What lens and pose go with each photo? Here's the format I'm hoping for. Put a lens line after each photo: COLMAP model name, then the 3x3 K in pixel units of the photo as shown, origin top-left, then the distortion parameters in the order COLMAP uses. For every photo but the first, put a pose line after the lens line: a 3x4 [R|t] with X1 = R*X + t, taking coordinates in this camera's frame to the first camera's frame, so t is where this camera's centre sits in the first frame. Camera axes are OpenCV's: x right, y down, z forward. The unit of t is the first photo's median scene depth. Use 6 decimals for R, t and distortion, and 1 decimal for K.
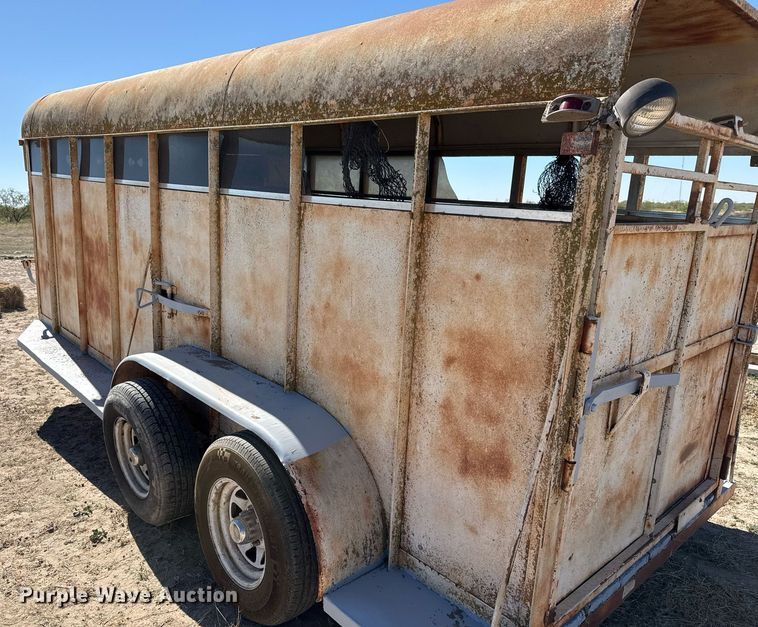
lens RADIAL K [[584.1, 0, 349.5], [0, 584.1, 314.8], [0, 0, 1]] dist [0.120880, -0.225065]
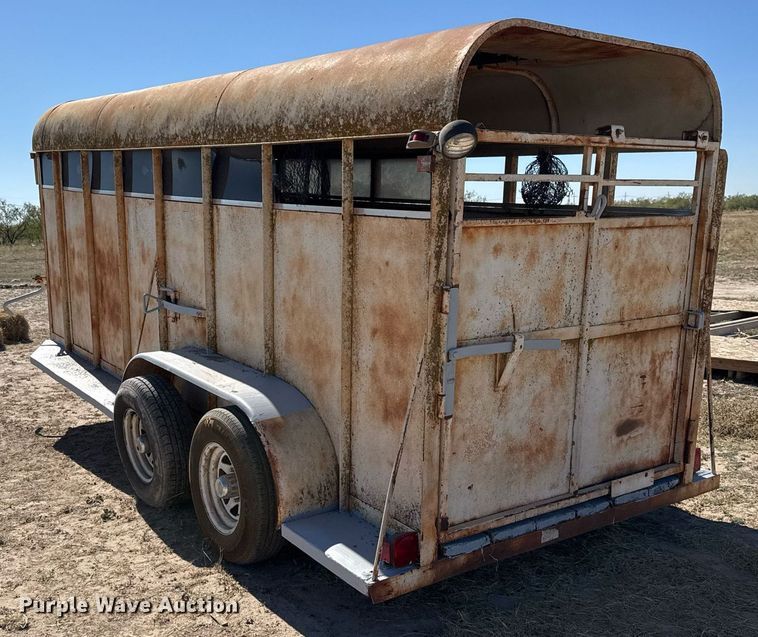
lens RADIAL K [[819.5, 0, 343.0], [0, 819.5, 348.6], [0, 0, 1]] dist [0.200174, -0.441010]
pose [[0.991316, -0.010096, -0.131110, 0.259300], [0.007688, 0.999793, -0.018859, 0.113642], [0.131273, 0.017687, 0.991188, -0.586436]]
